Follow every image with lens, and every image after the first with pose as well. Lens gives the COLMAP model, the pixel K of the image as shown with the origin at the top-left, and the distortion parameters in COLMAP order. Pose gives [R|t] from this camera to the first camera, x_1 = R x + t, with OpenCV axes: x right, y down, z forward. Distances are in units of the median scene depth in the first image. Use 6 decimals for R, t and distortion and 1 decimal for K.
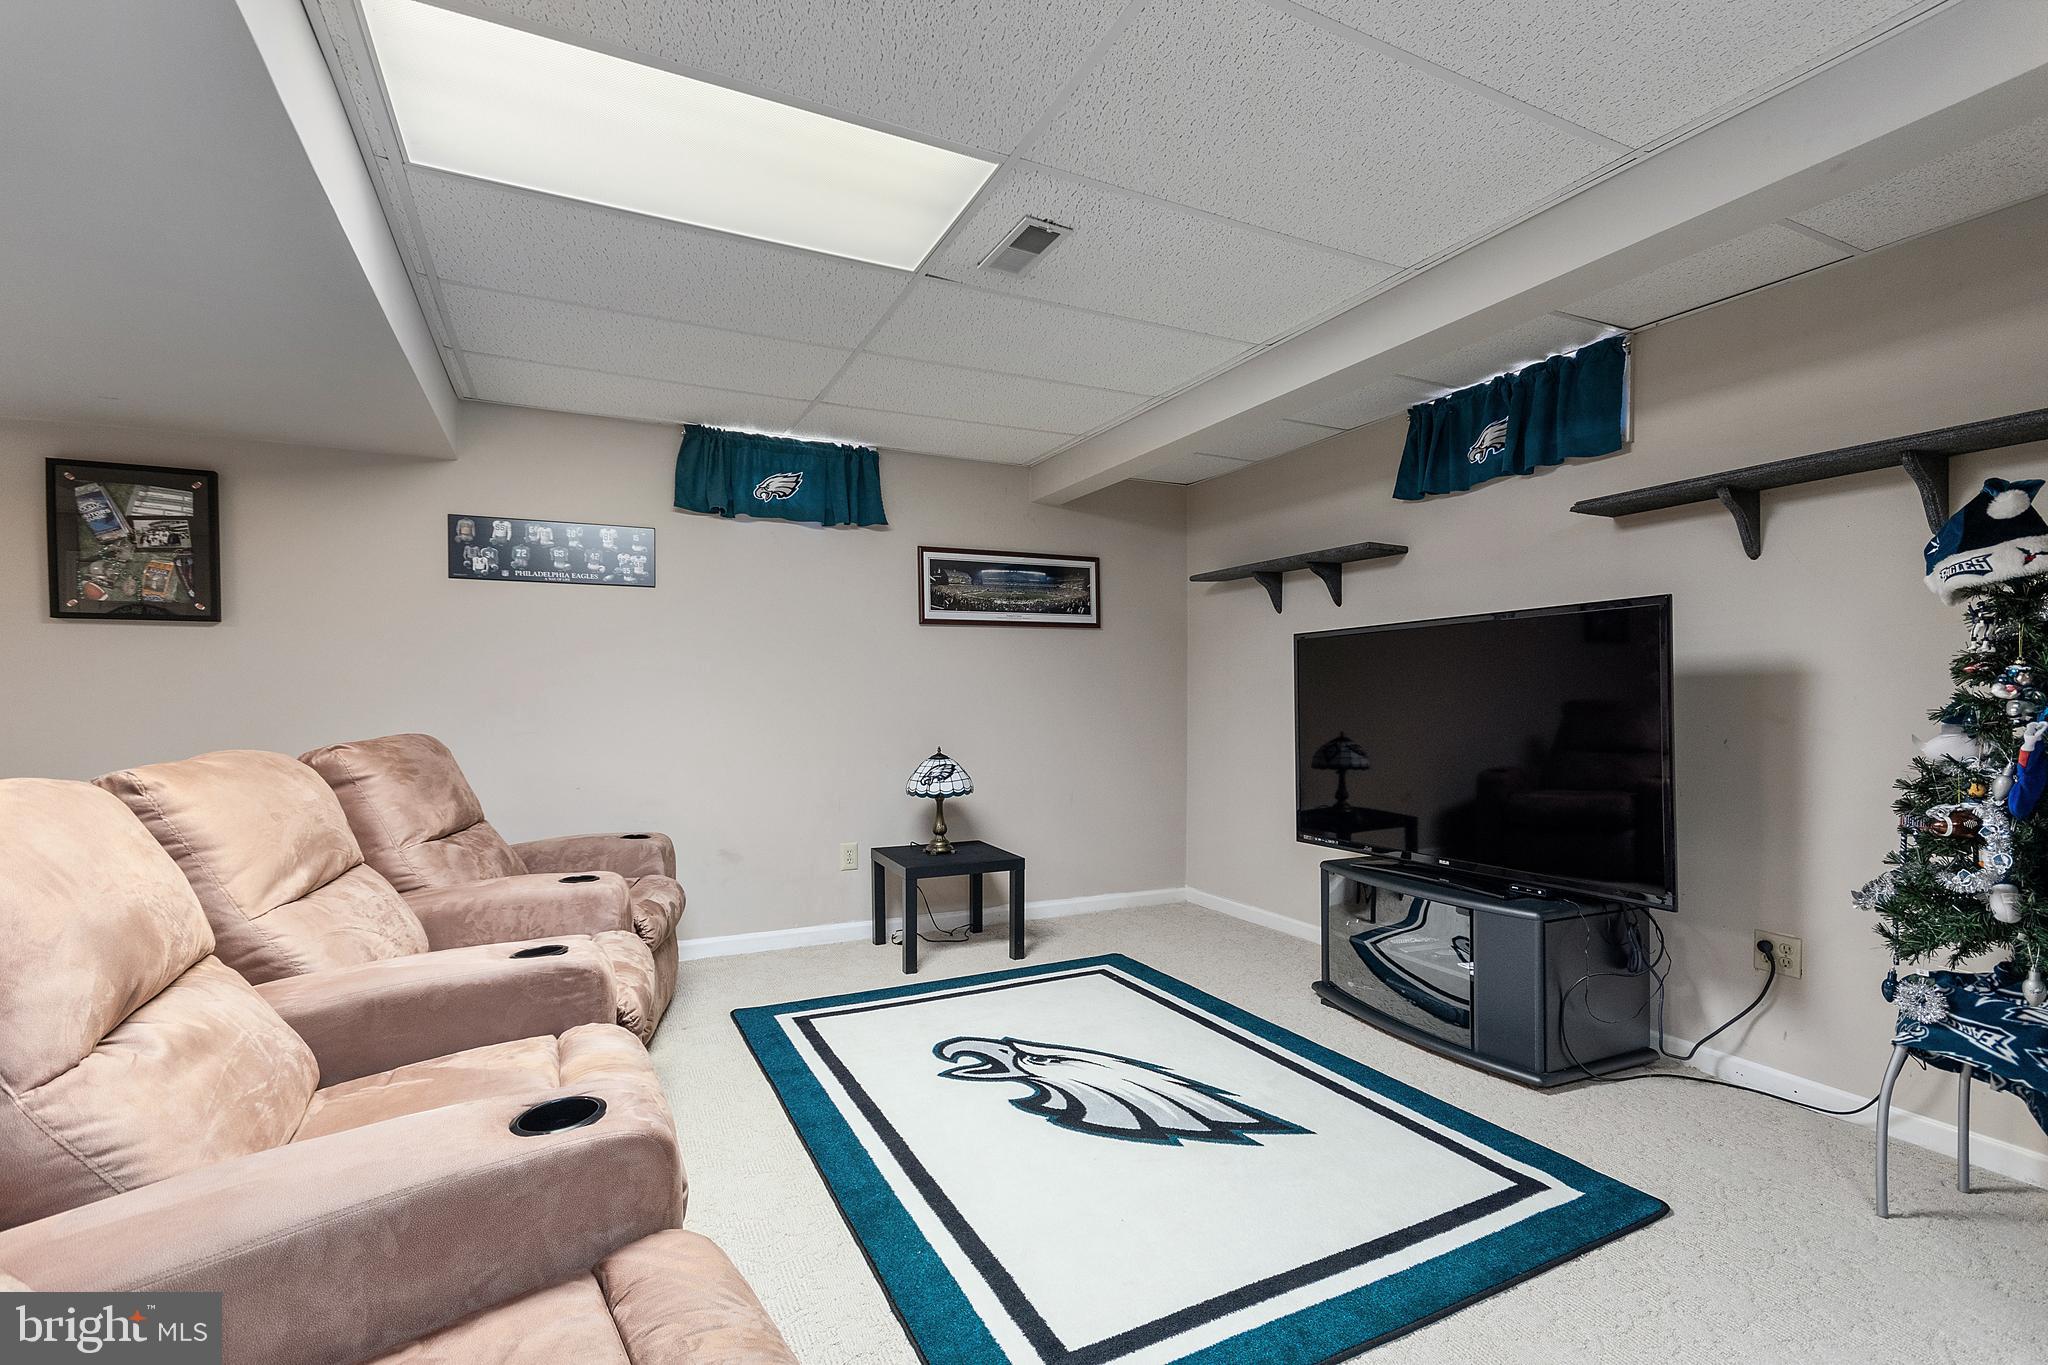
lens RADIAL K [[902.8, 0, 1027.9], [0, 902.8, 691.9], [0, 0, 1]] dist [0.002300, 0.000181]
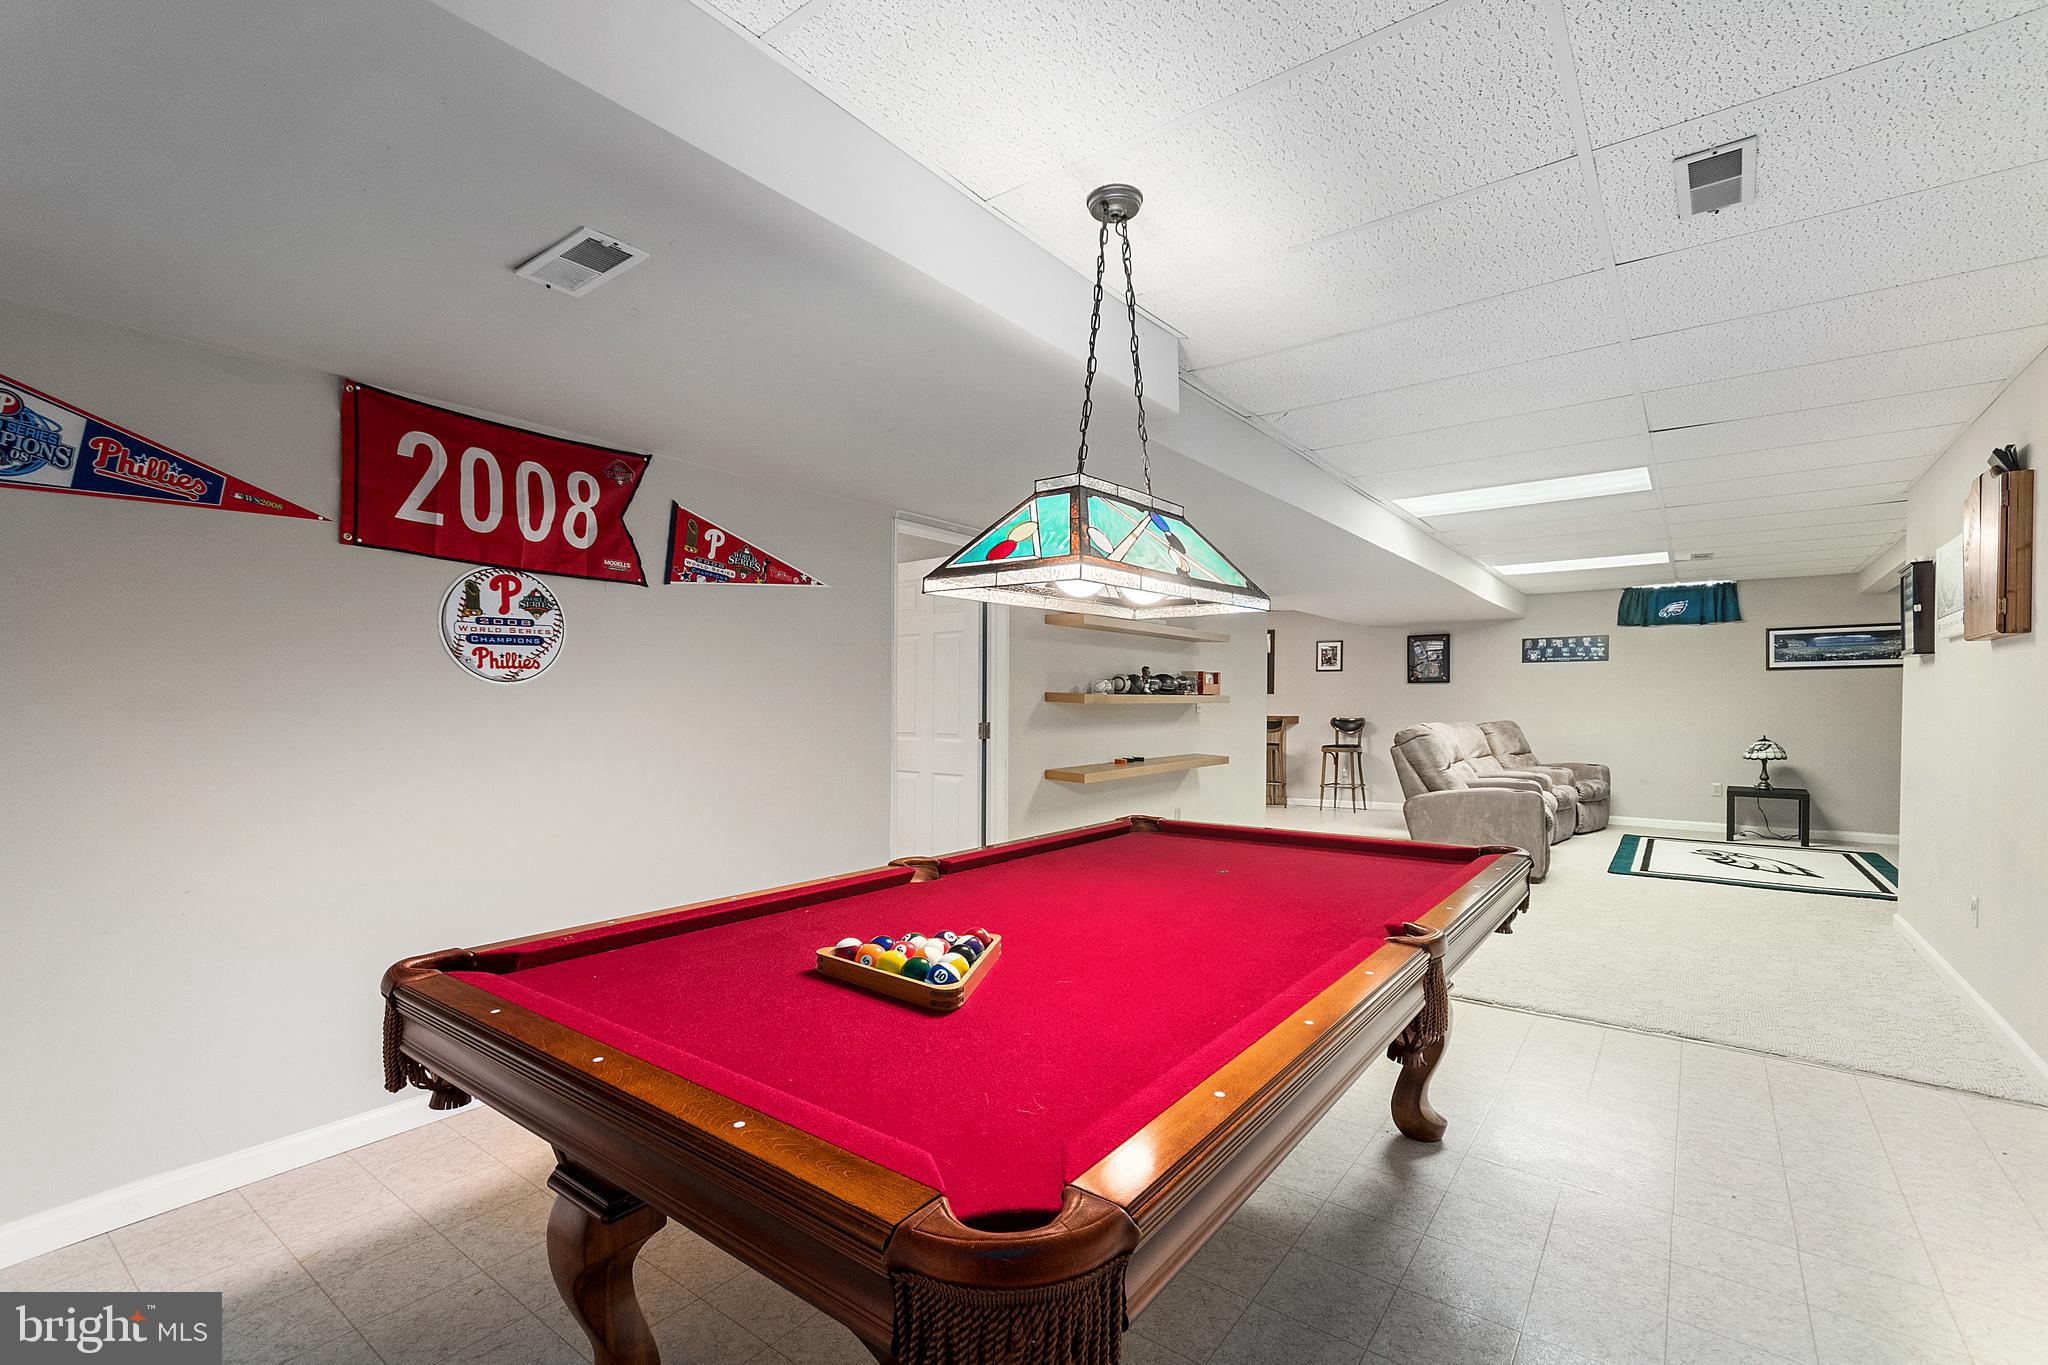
lens RADIAL K [[890.8, 0, 1033.6], [0, 890.8, 724.2], [0, 0, 1]] dist [0.022257, 0.000258]
pose [[0.447196, 0.026760, -0.894035, 0.996506], [0.001877, 0.999522, 0.030857, -0.027307], [0.894434, -0.015477, 0.446932, -1.354047]]
